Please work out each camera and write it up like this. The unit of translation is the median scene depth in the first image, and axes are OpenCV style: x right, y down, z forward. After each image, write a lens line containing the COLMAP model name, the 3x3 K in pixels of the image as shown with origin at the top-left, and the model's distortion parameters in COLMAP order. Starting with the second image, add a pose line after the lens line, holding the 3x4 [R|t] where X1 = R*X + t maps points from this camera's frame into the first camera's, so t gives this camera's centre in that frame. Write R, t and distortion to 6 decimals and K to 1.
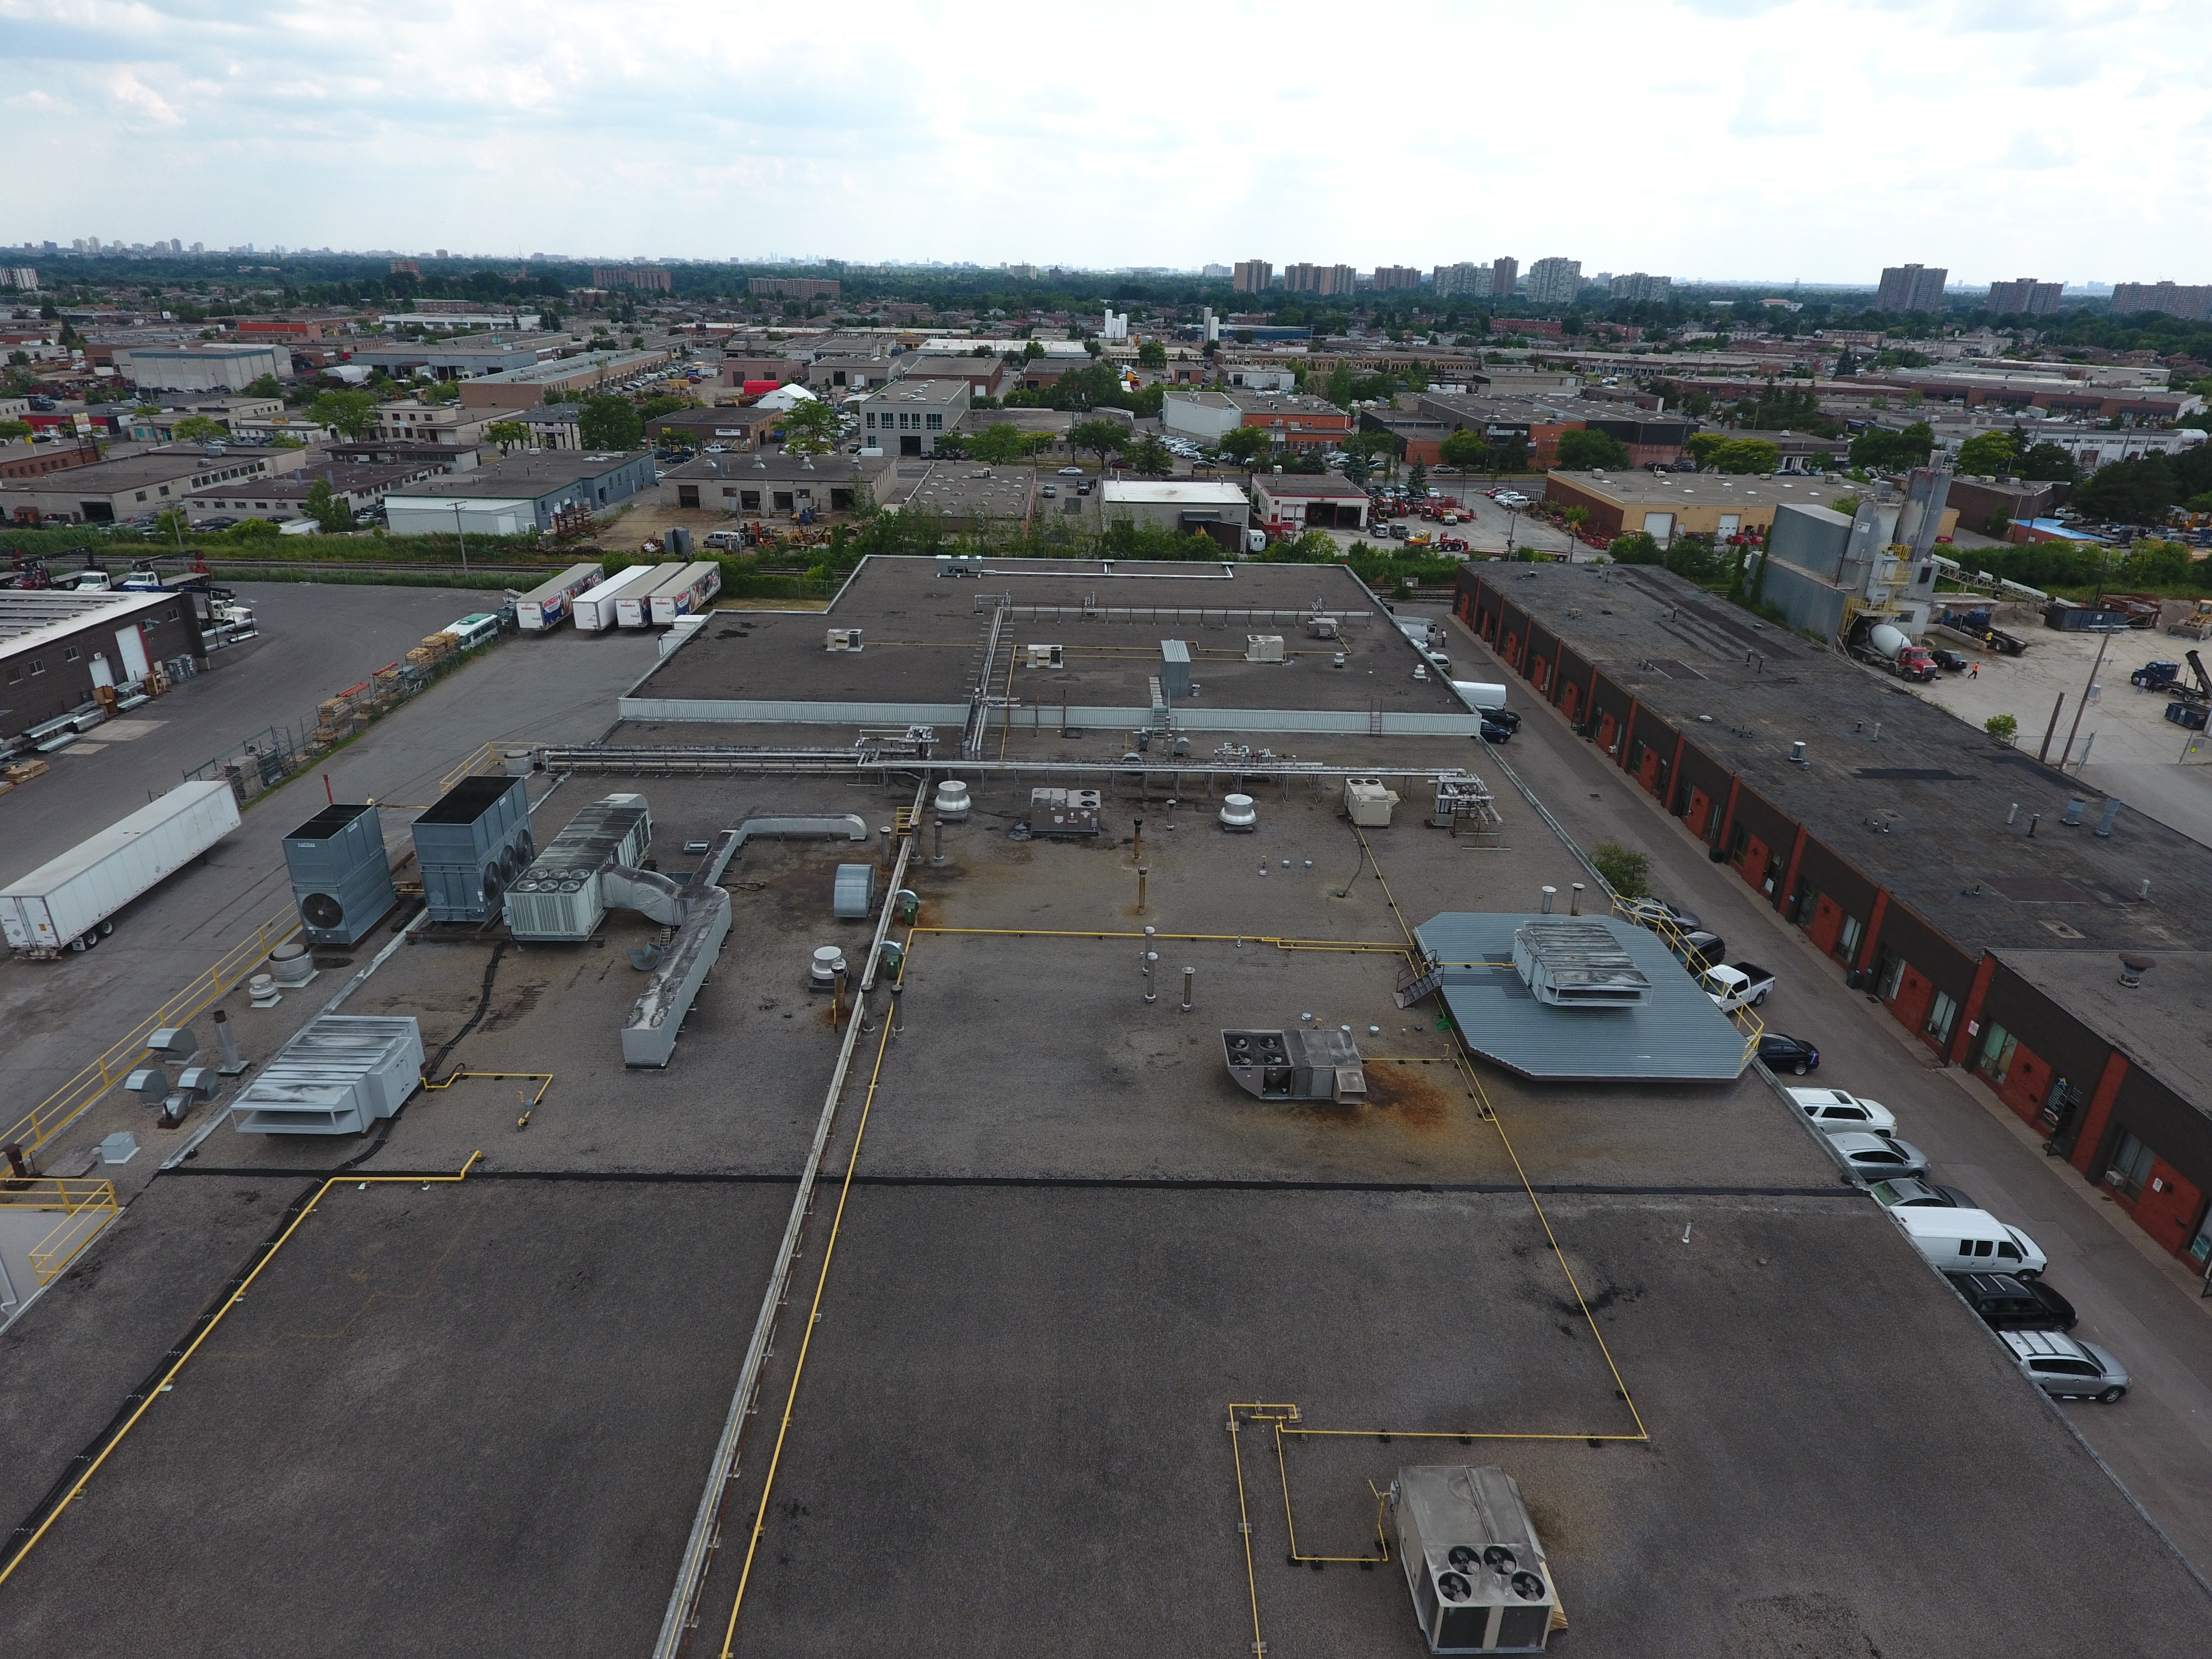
lens RADIAL K [[1293.1, 0, 1084.5], [0, 1293.1, 822.2], [0, 0, 1]] dist [-0.003520, -0.000151]
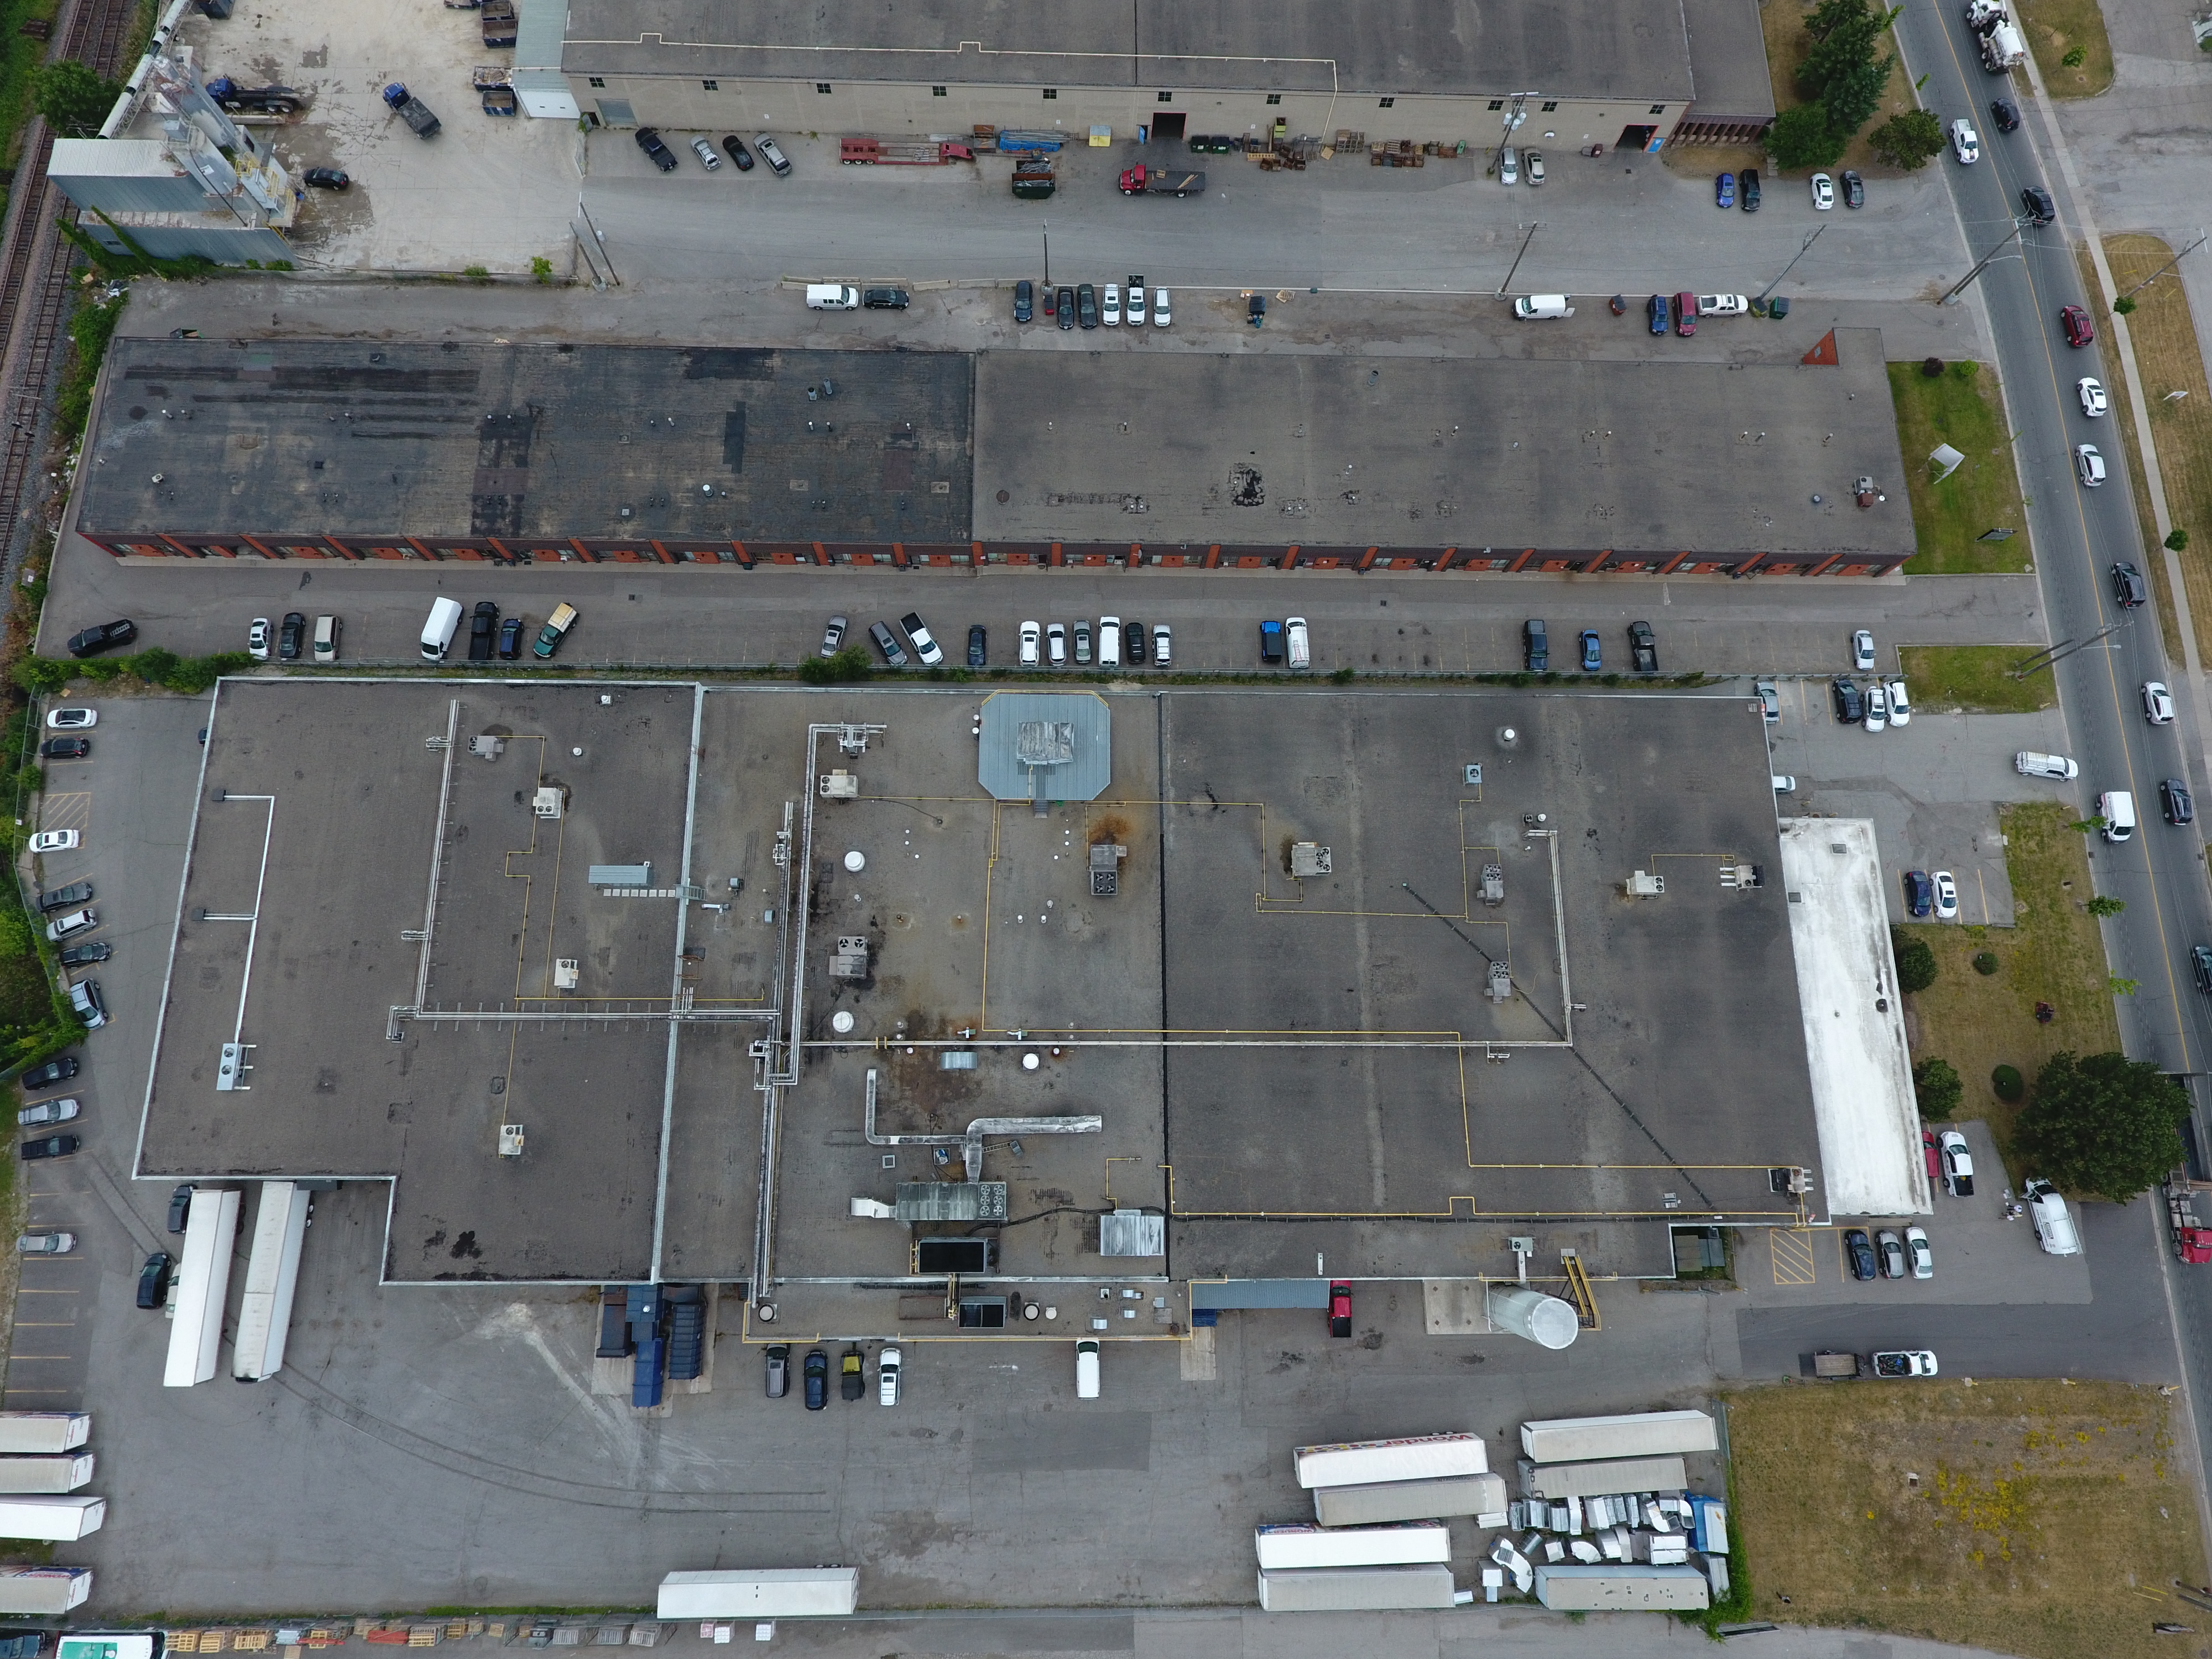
lens RADIAL K [[1293.1, 0, 1087.2], [0, 1293.1, 825.1], [0, 0, 1]] dist [-0.003520, -0.000151]
pose [[0.003945, -0.978203, 0.207614, -0.320489], [0.358536, 0.195196, 0.912880, -2.425247], [-0.933507, 0.070836, 0.351491, 0.108412]]
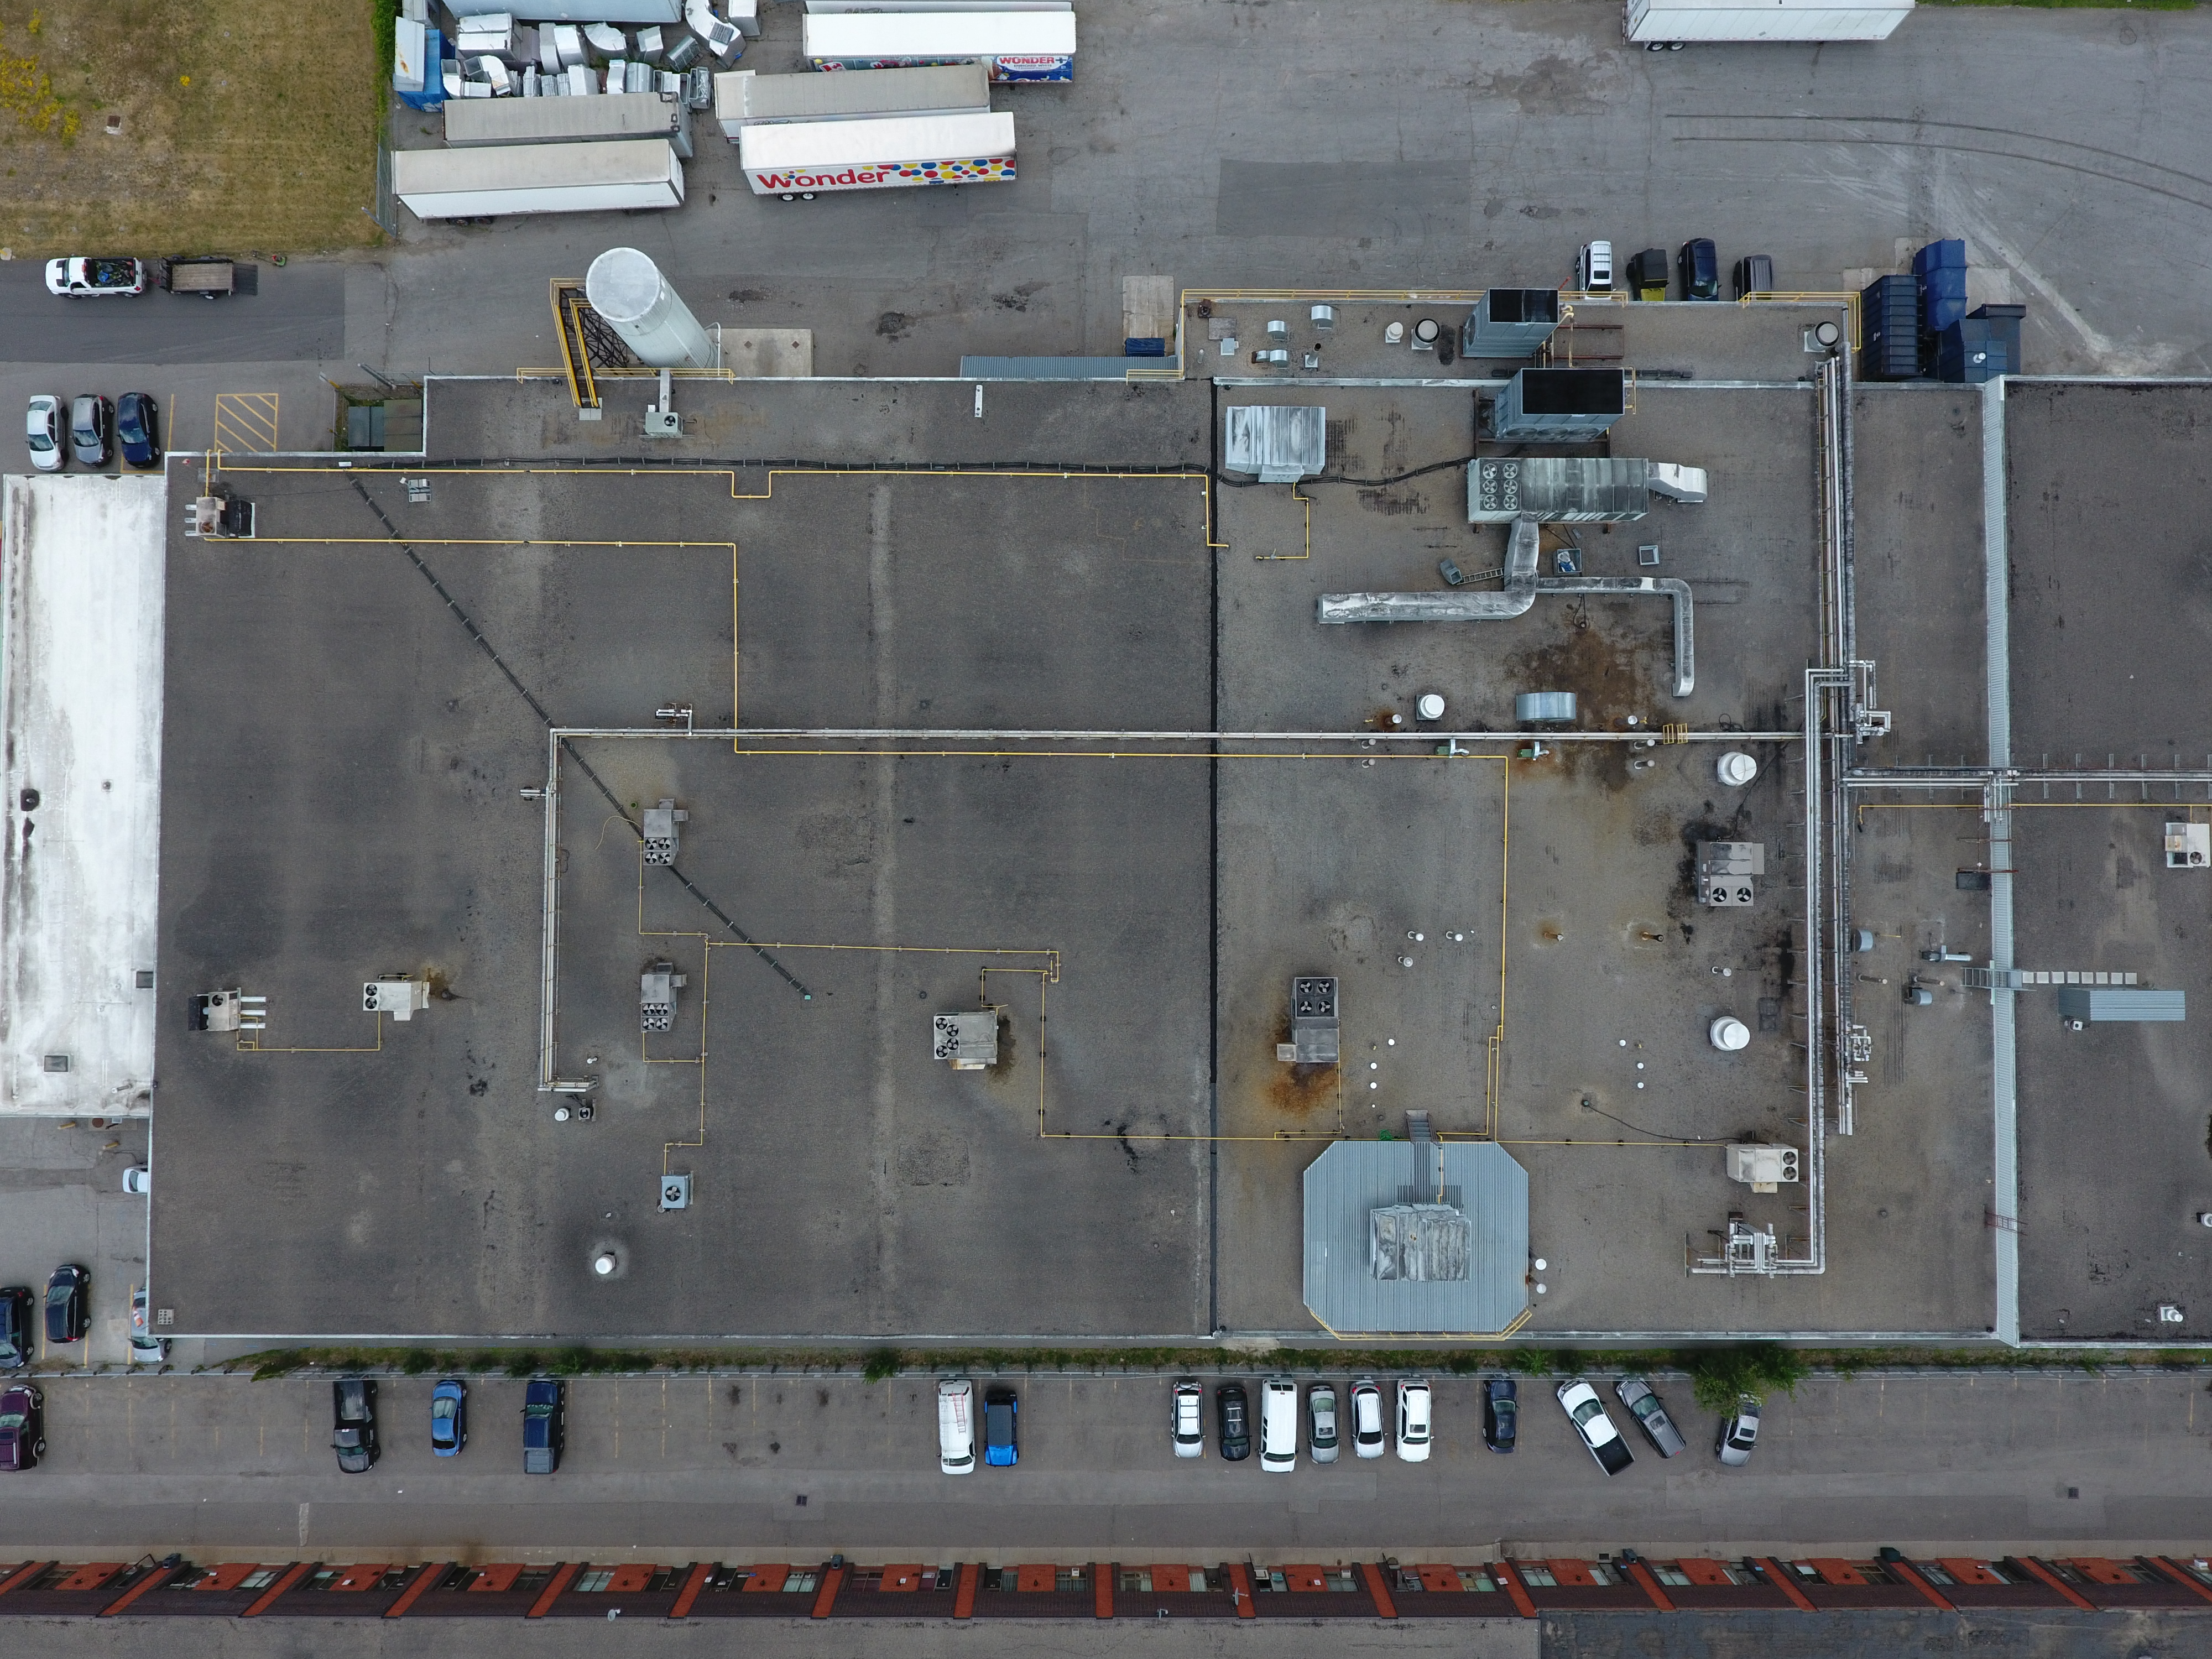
lens RADIAL K [[1293.1, 0, 1089.3], [0, 1293.1, 808.2], [0, 0, 1]] dist [-0.003520, -0.000151]
pose [[-0.007454, 0.998488, -0.054465, -0.009966], [-0.394990, 0.047098, 0.917478, -1.253215], [0.918655, 0.028352, 0.394041, 0.129999]]
